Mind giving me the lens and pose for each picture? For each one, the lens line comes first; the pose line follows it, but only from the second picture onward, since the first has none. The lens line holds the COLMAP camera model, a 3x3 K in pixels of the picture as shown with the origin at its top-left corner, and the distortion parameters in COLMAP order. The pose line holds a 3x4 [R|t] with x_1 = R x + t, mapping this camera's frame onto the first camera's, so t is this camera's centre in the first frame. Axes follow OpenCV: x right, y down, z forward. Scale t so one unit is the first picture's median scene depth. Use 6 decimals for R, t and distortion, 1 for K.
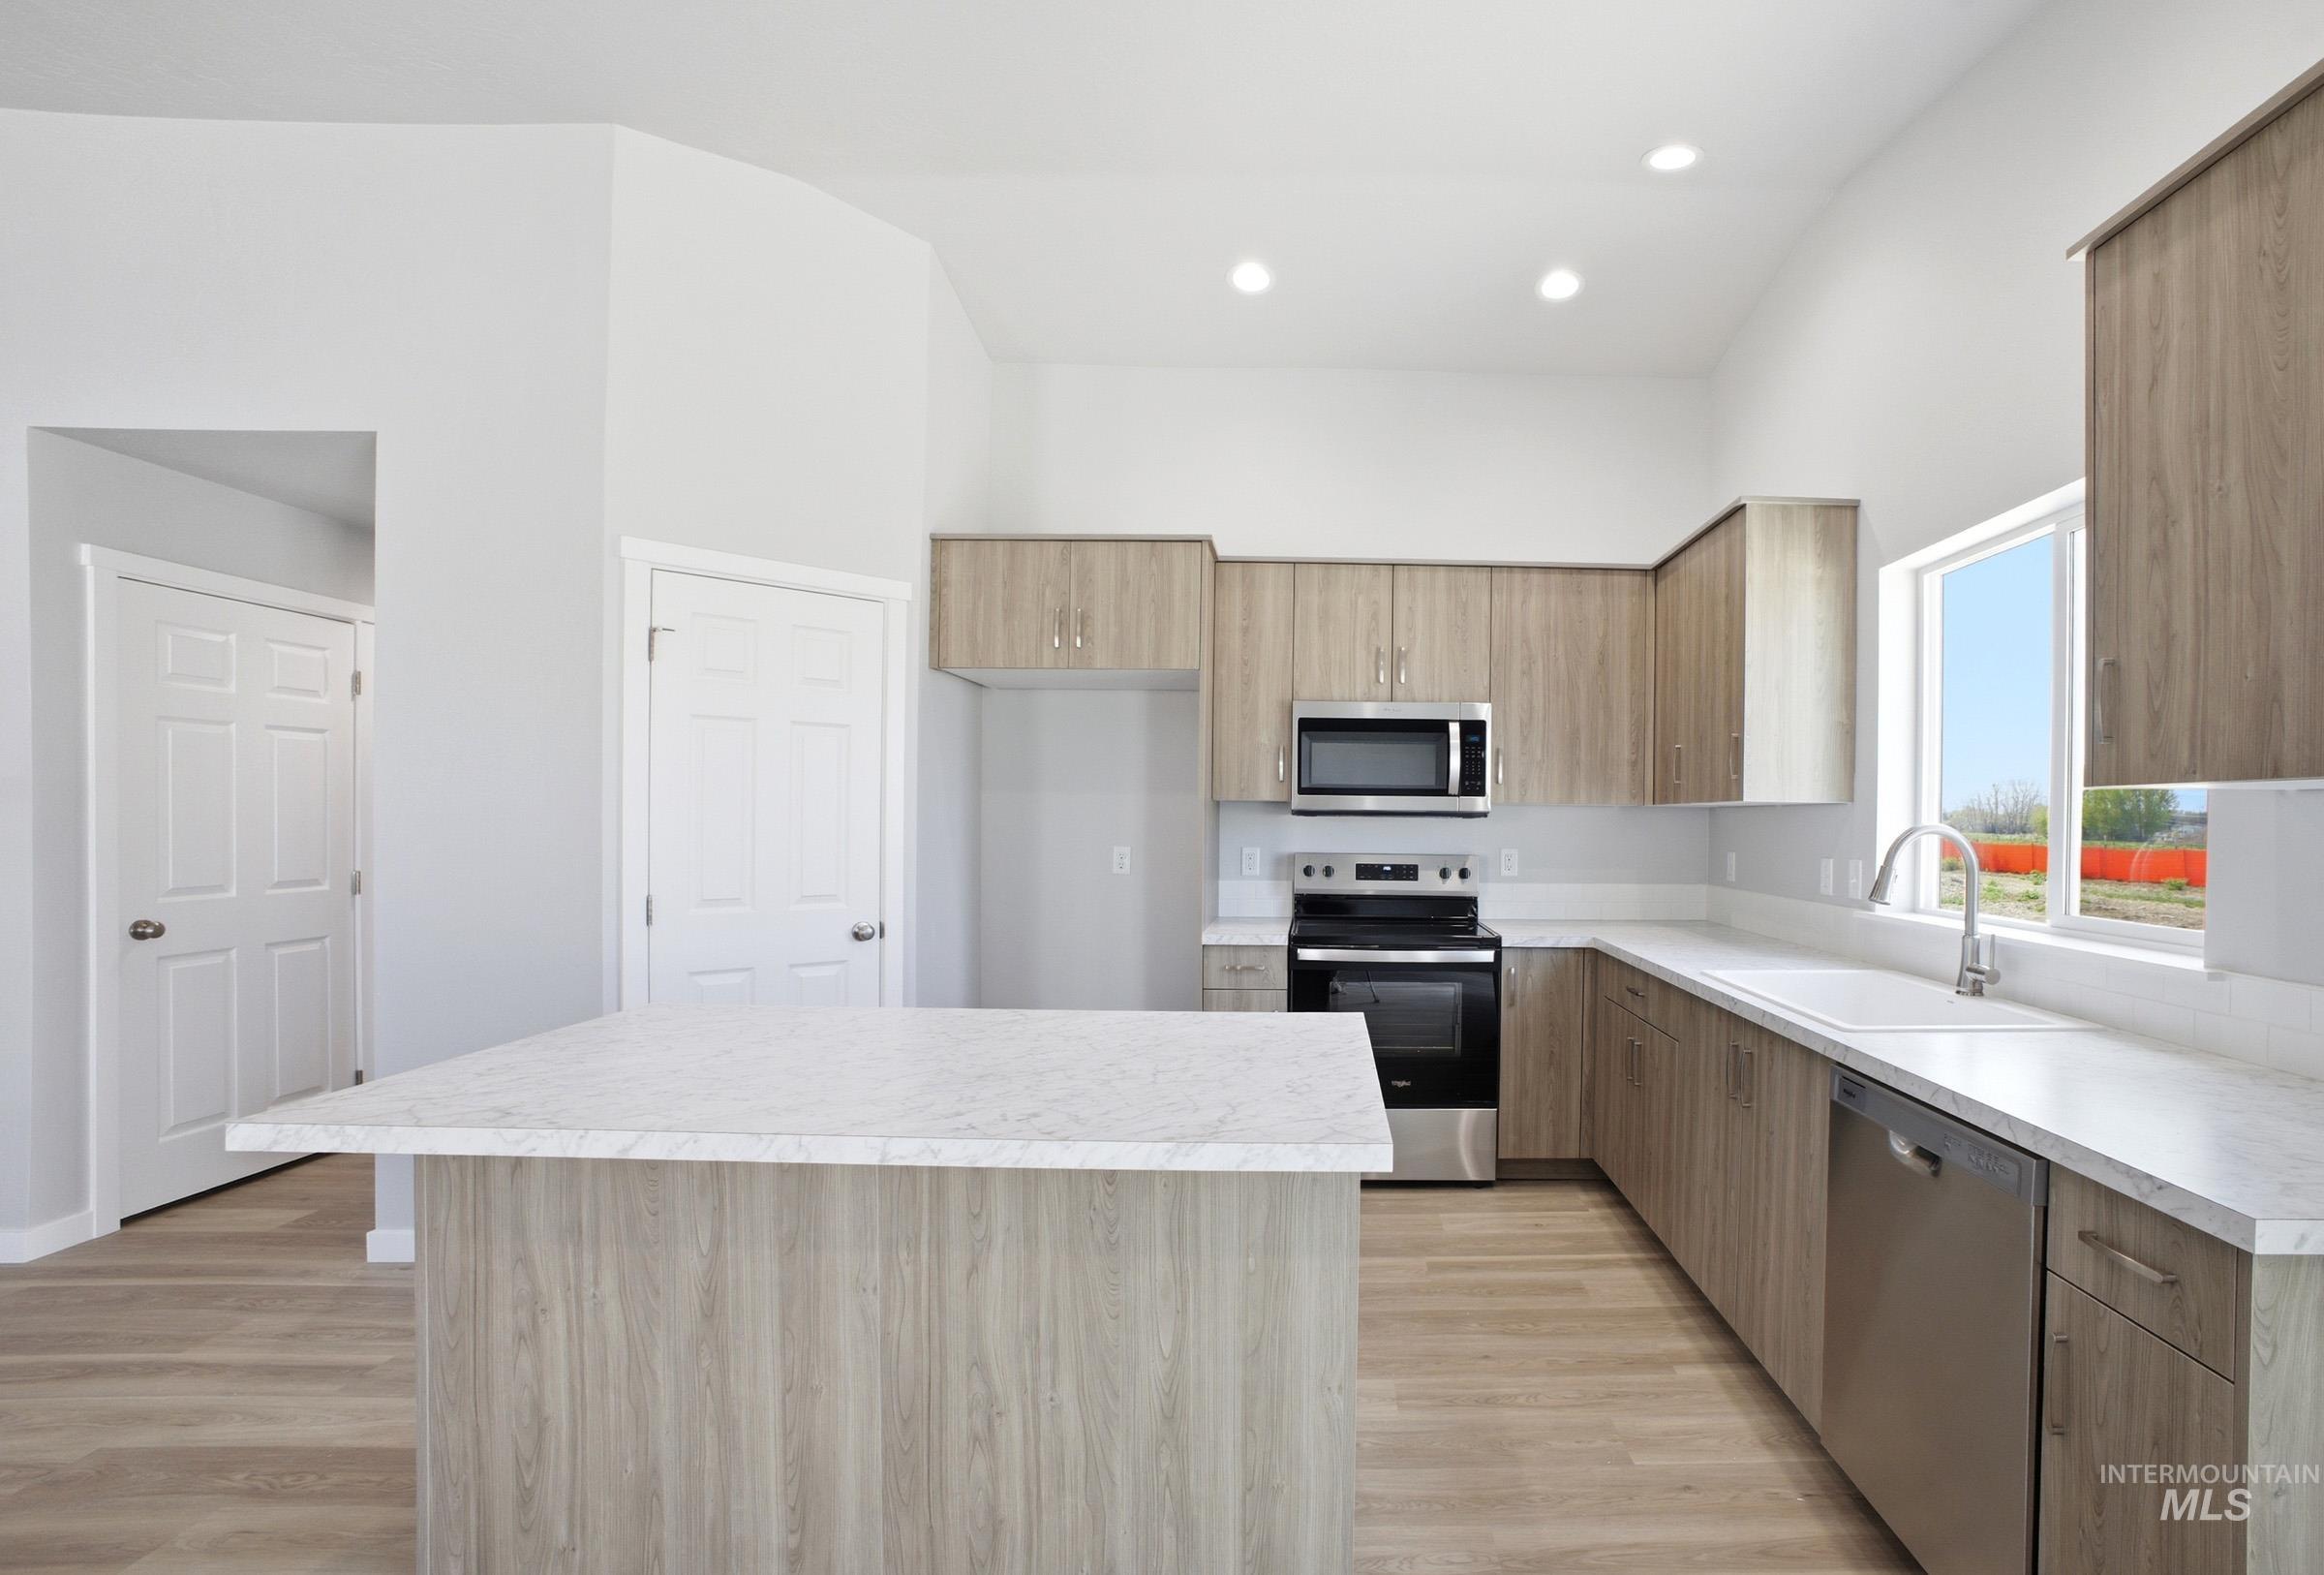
lens RADIAL K [[1077.2, 0, 1317.6], [0, 1077.2, 835.2], [0, 0, 1]] dist [-0.038298, 0.004256]
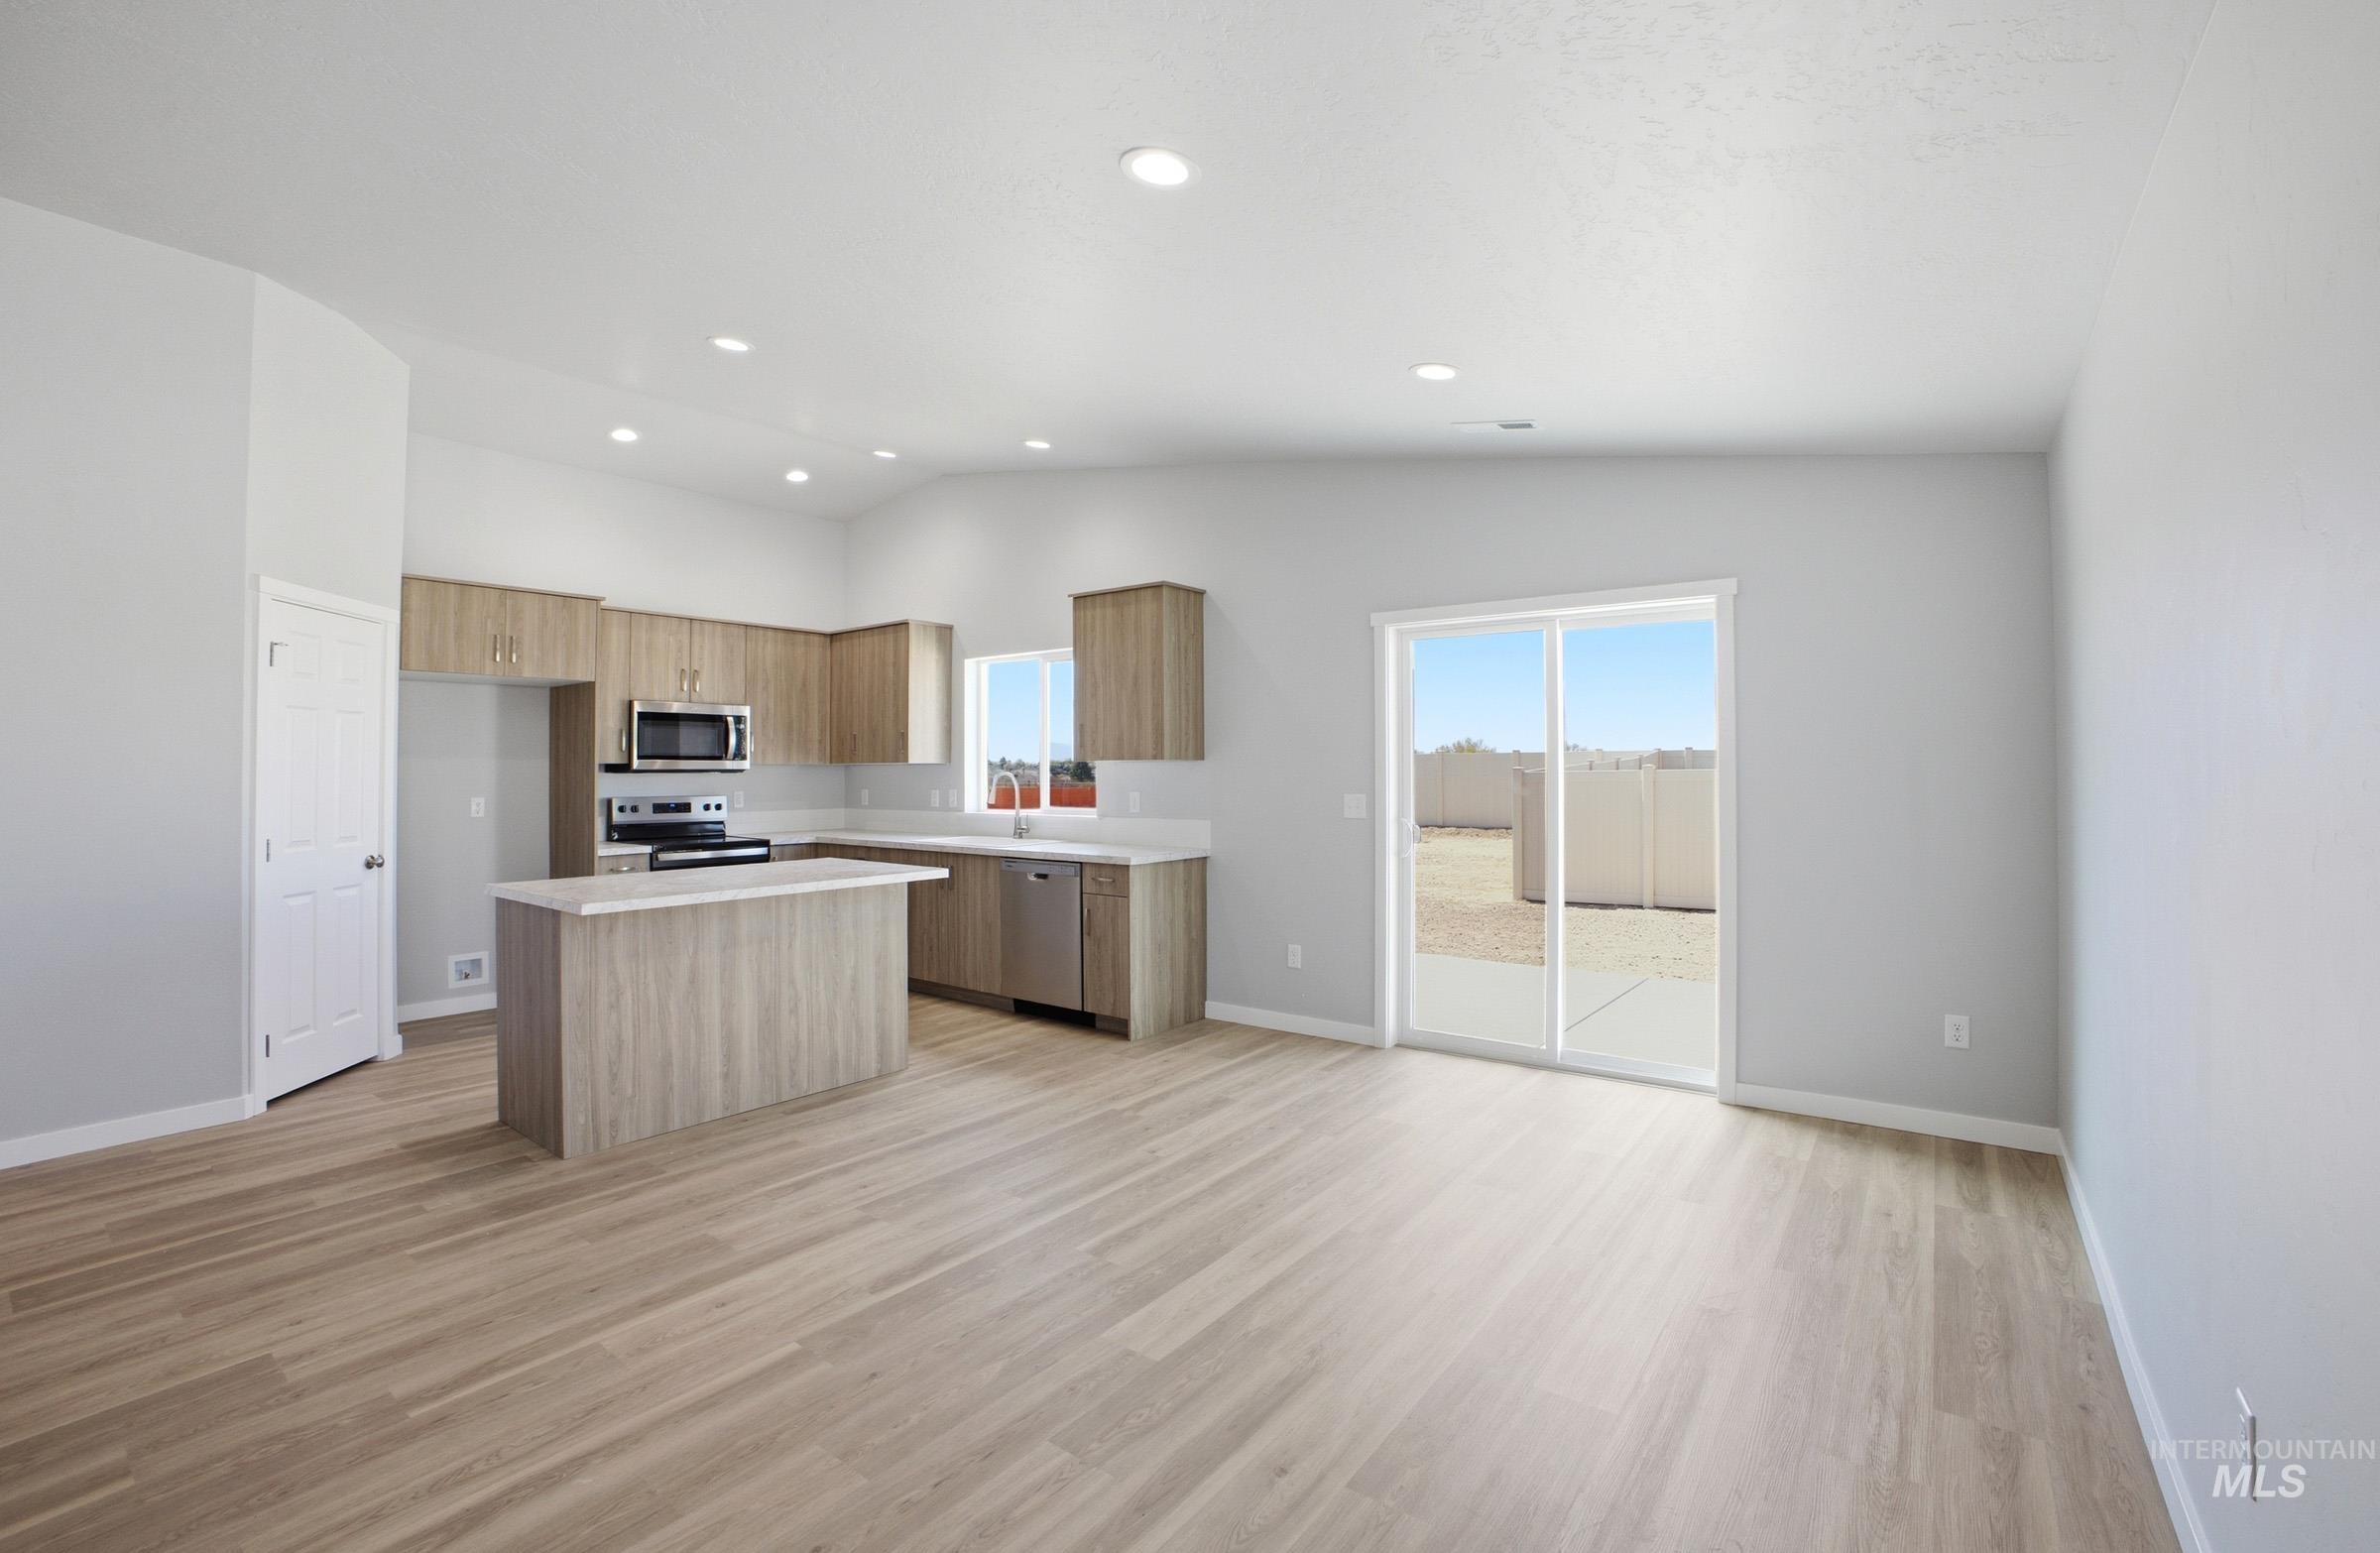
lens RADIAL K [[1046.2, 0, 1177.1], [0, 1046.2, 770.4], [0, 0, 1]] dist [-0.022424, 0.000915]
pose [[0.622505, -0.012932, 0.782509, -0.773577], [0.022984, 0.999734, -0.001763, -0.001538], [-0.782278, 0.019083, 0.622637, -0.608917]]
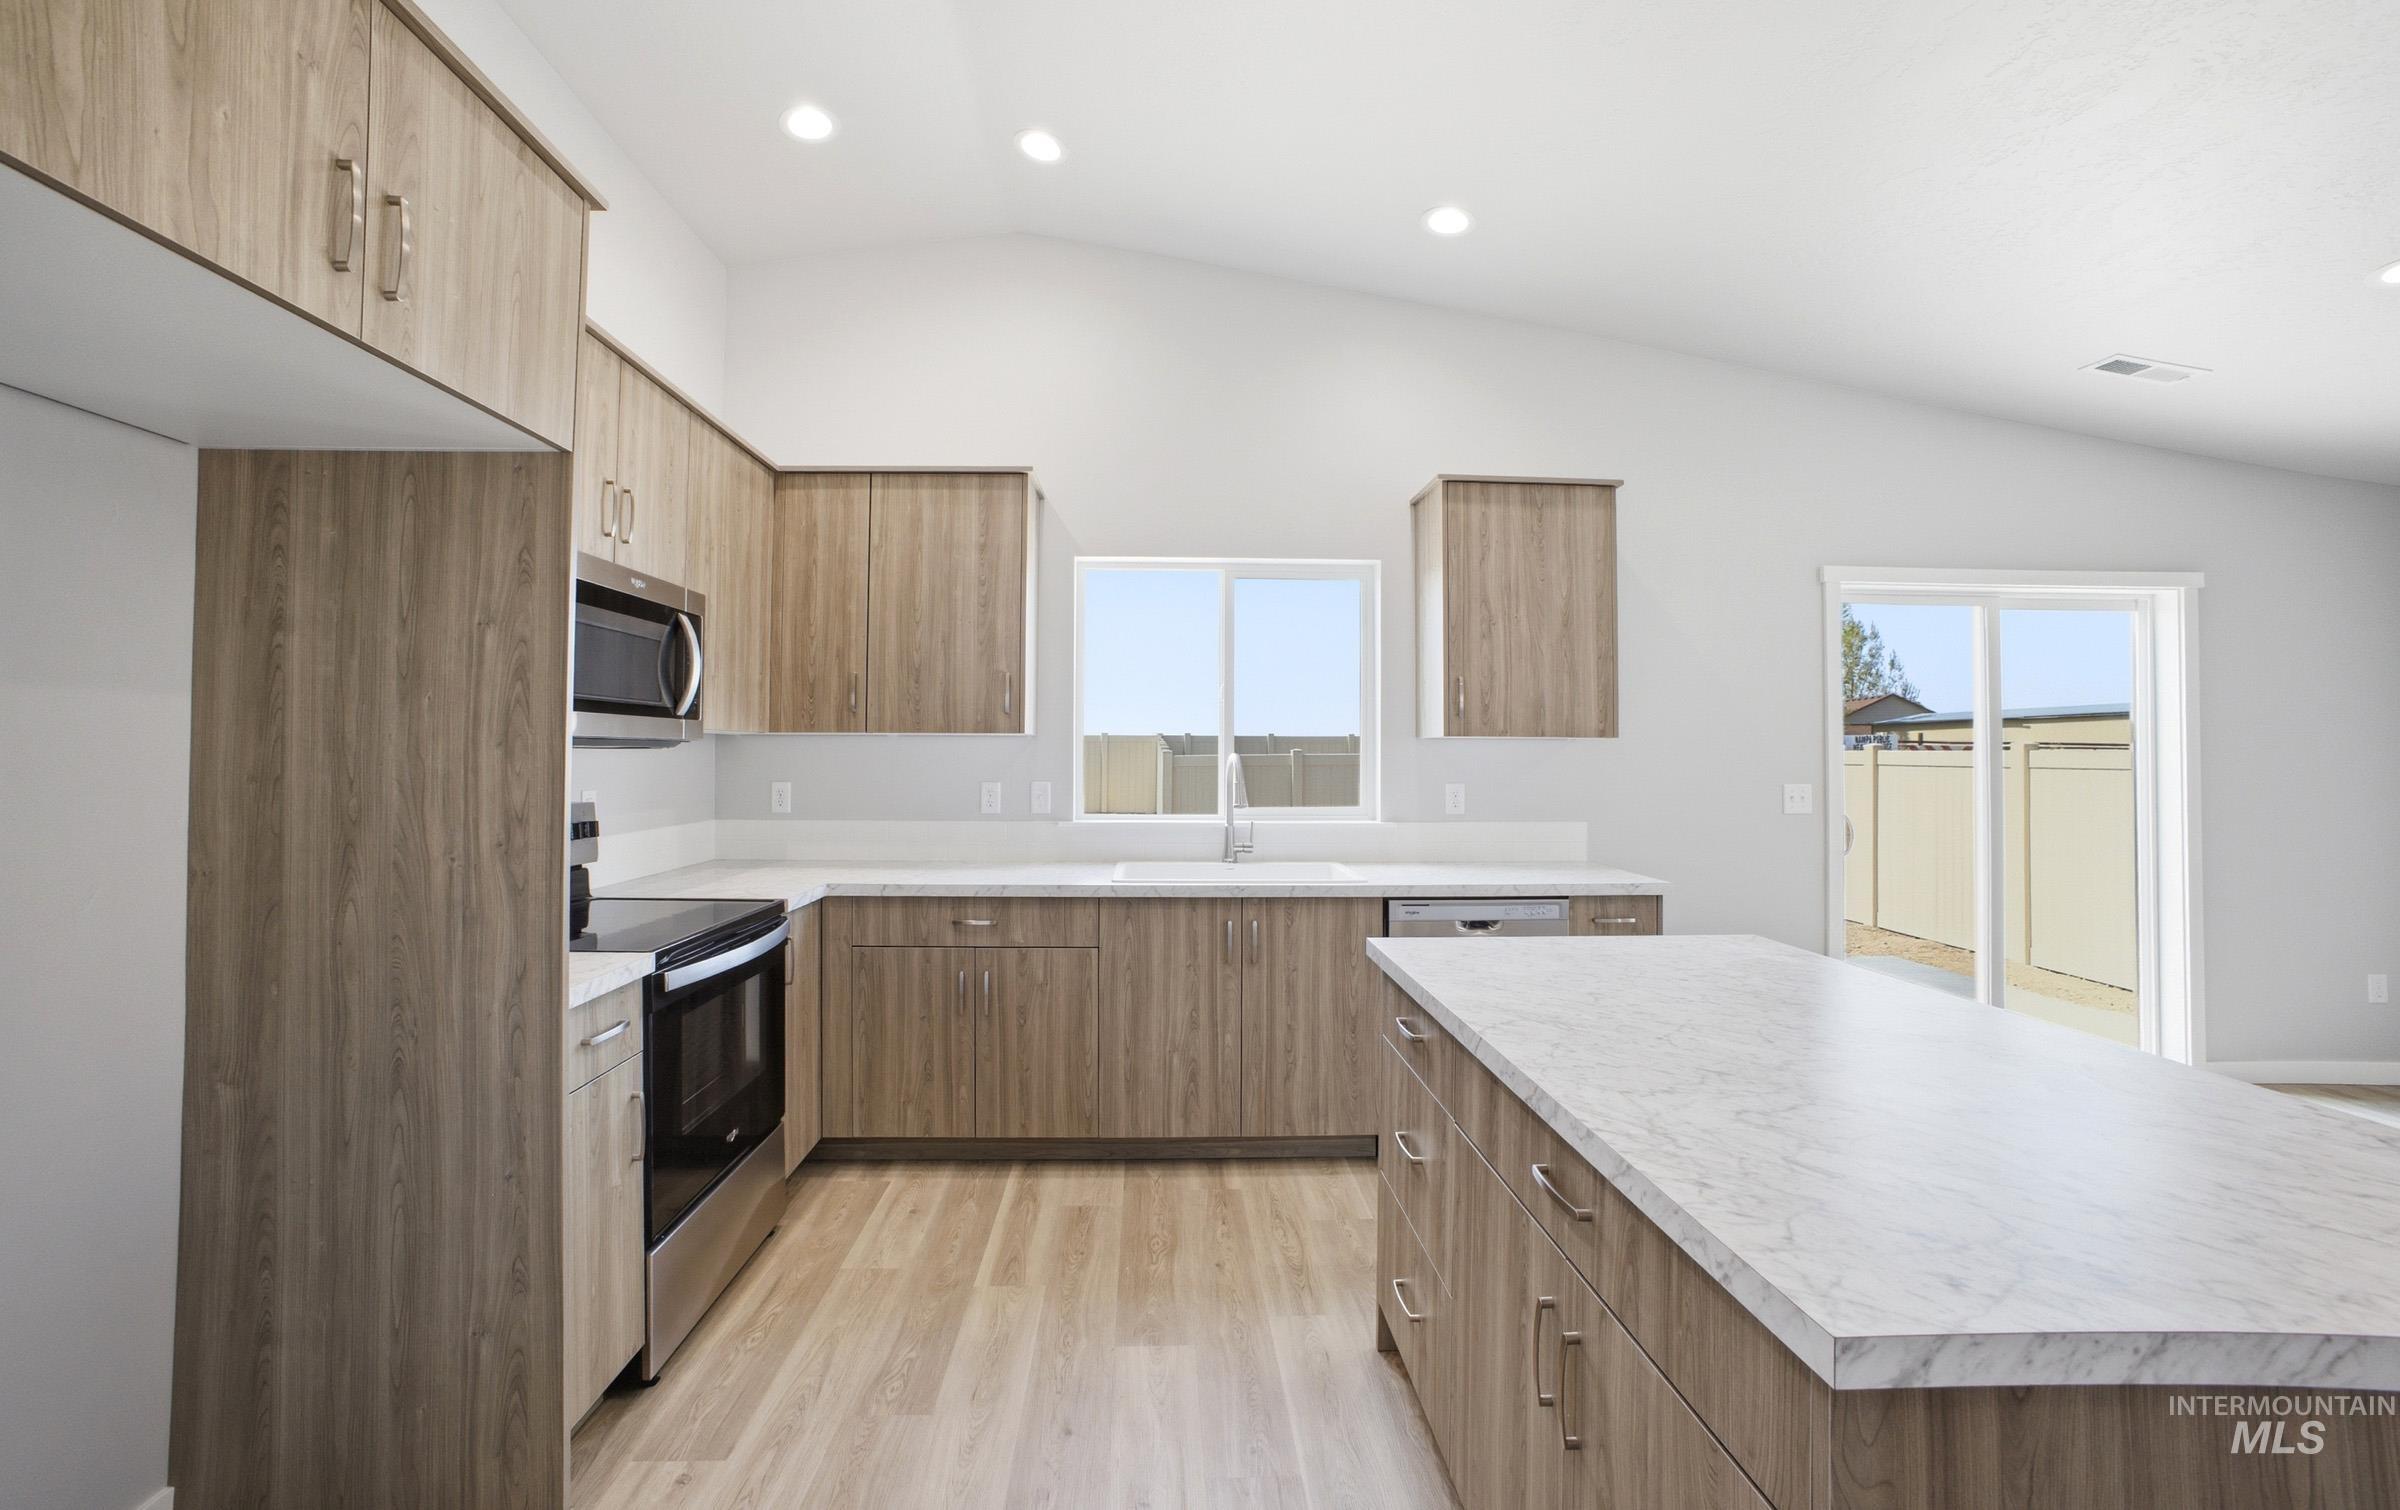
lens RADIAL K [[978.4, 0, 1219.9], [0, 978.4, 734.5], [0, 0, 1]] dist [-0.000363, 0.000345]
pose [[-0.035635, 0.008074, 0.999332, -0.570067], [0.009001, 0.999929, -0.007758, -0.018575], [-0.999324, 0.008718, -0.035705, 0.724557]]
